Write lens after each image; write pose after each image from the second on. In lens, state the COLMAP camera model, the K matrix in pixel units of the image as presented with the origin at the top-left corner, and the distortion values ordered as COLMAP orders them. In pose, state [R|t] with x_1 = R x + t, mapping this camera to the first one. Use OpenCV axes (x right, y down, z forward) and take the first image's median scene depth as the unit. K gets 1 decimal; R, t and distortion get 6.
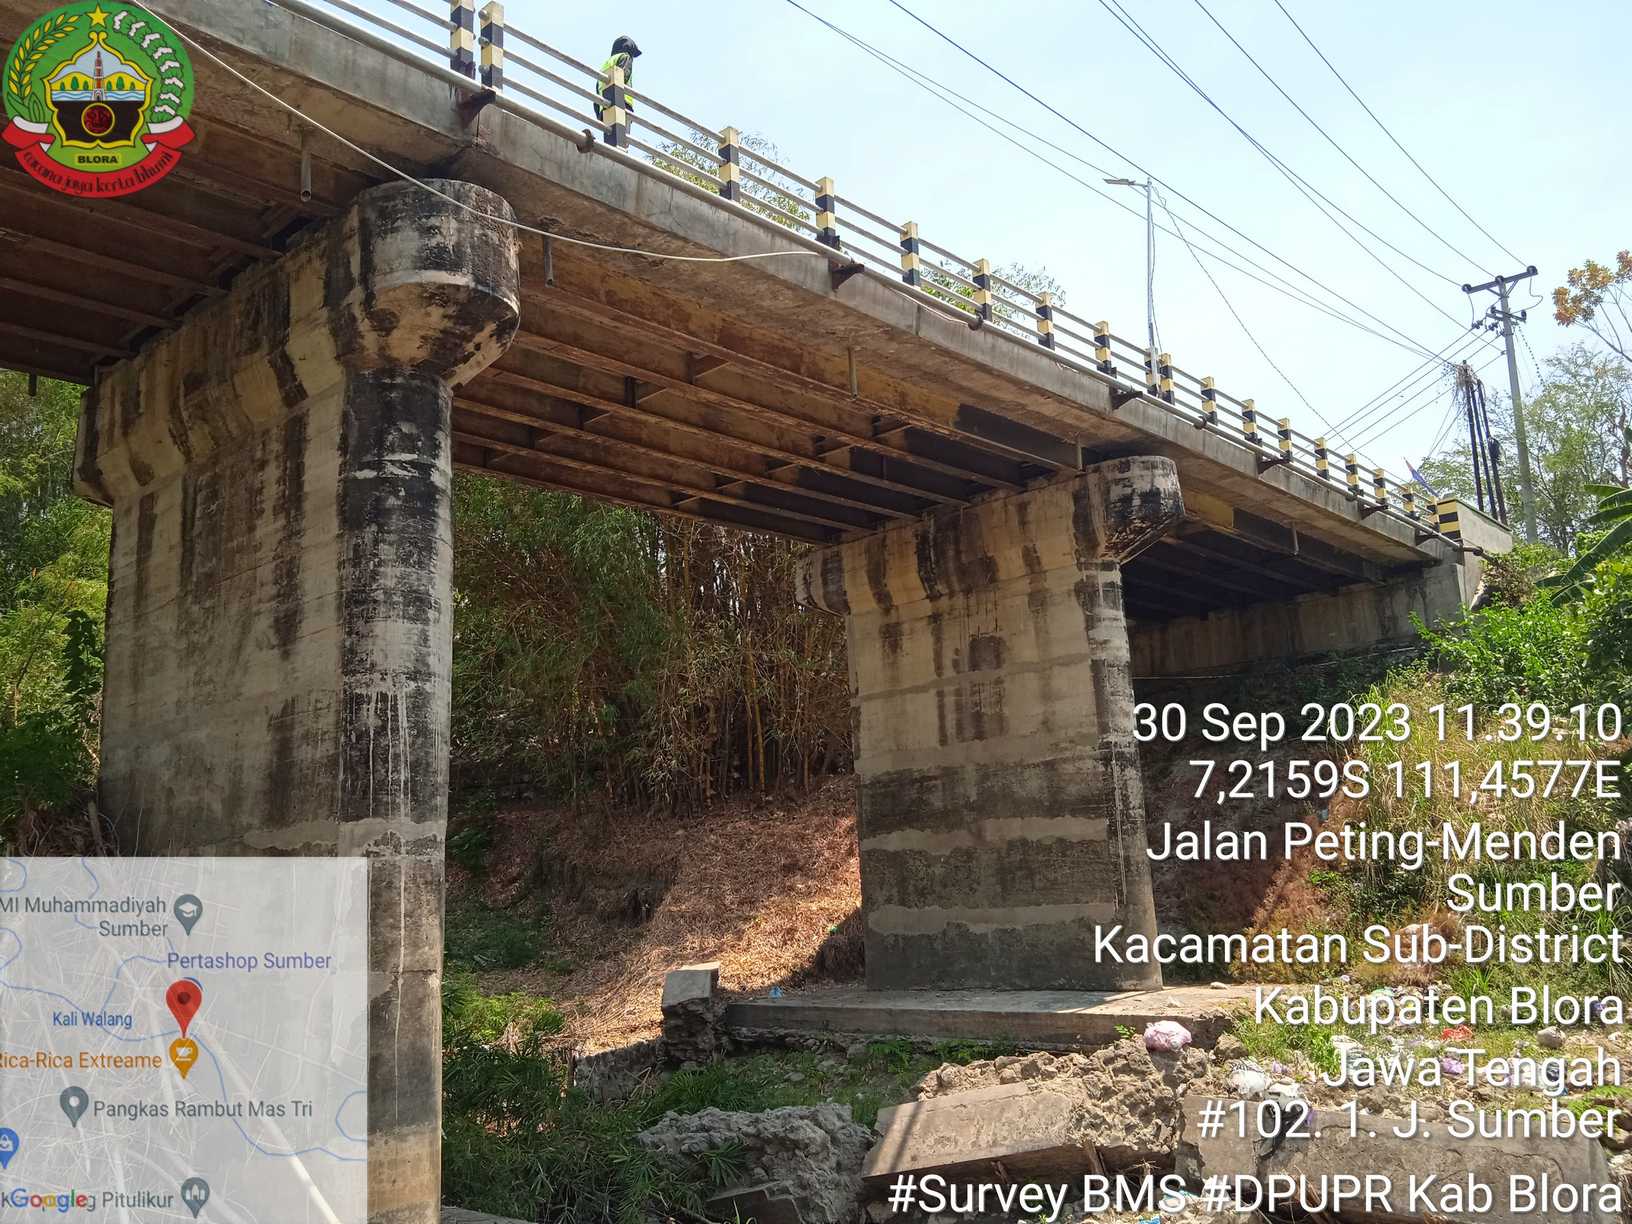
lens RADIAL K [[1339.0, 0, 813.2], [0, 1339.0, 649.4], [0, 0, 1]] dist [0.058614, -0.097091]
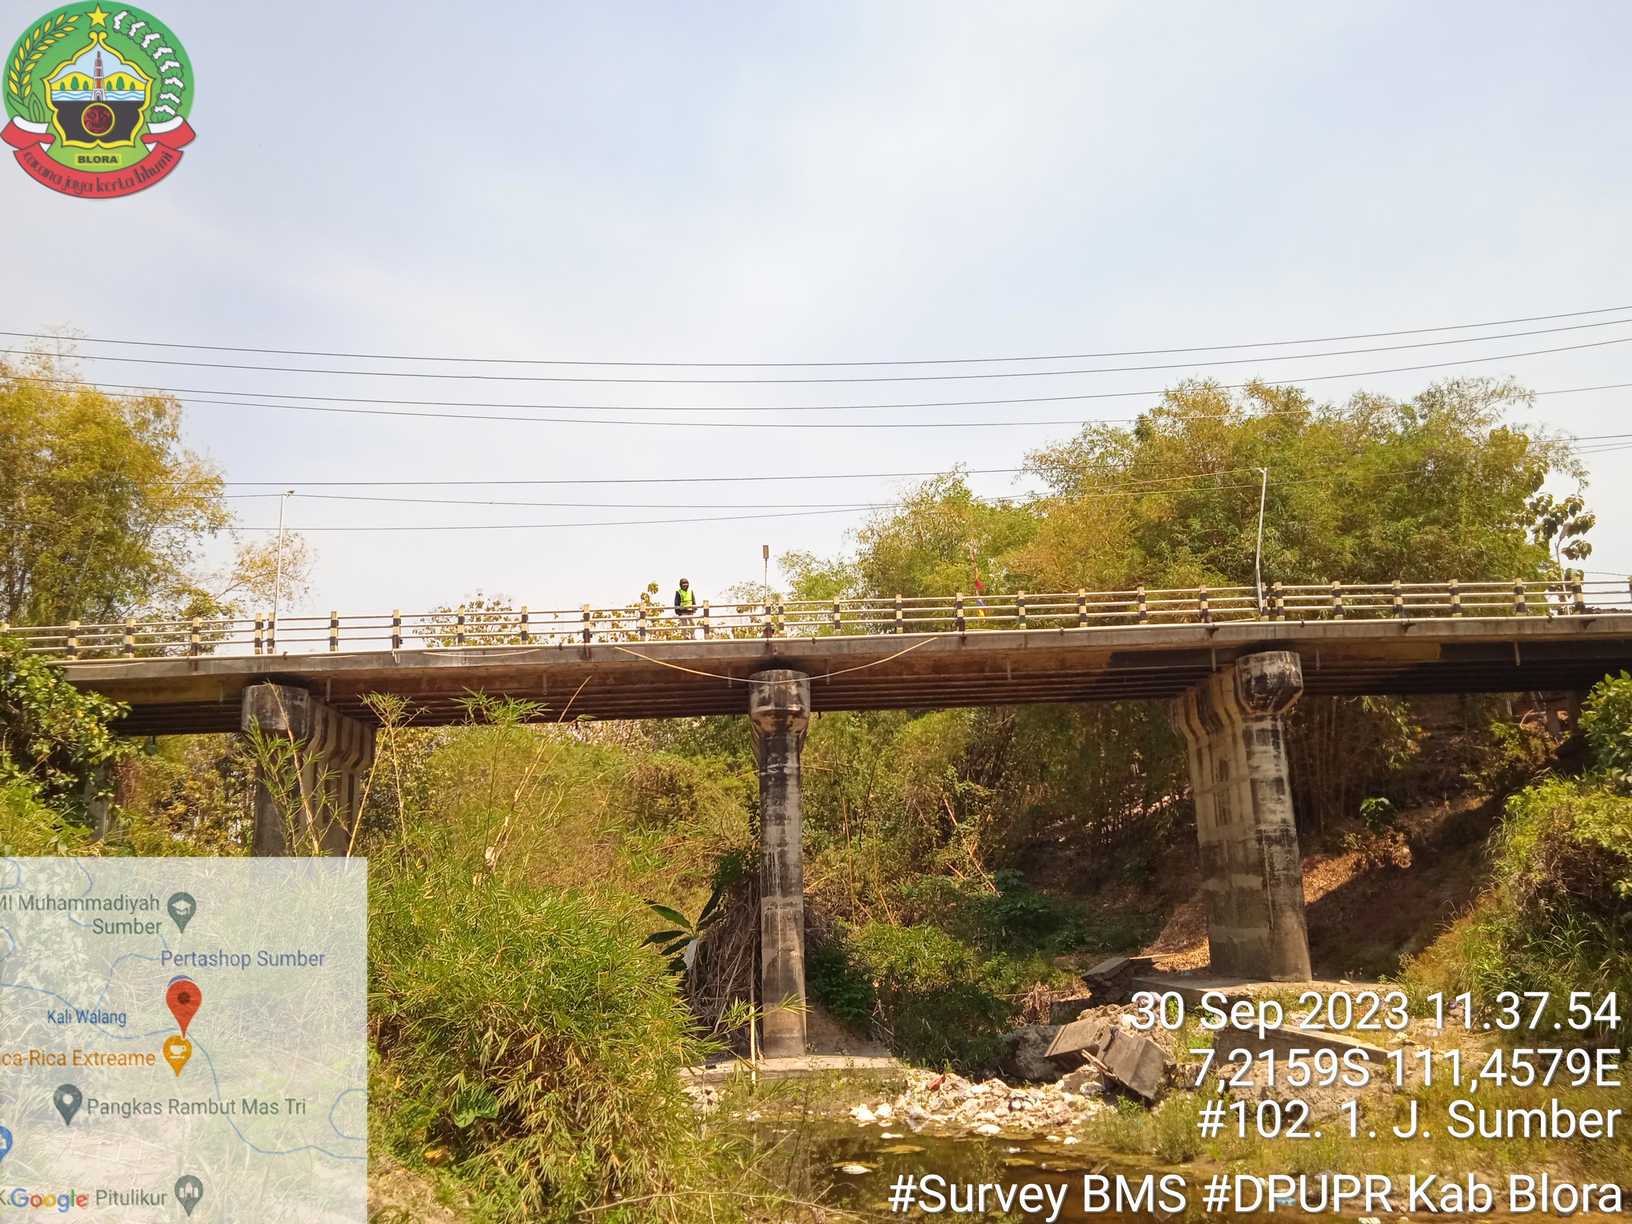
lens RADIAL K [[1339.0, 0, 813.2], [0, 1339.0, 649.4], [0, 0, 1]] dist [0.058614, -0.097091]
pose [[0.710063, -0.118202, -0.694146, 1.206441], [0.125841, 0.991241, -0.040067, -0.183012], [0.692802, -0.058902, 0.718718, -0.655804]]
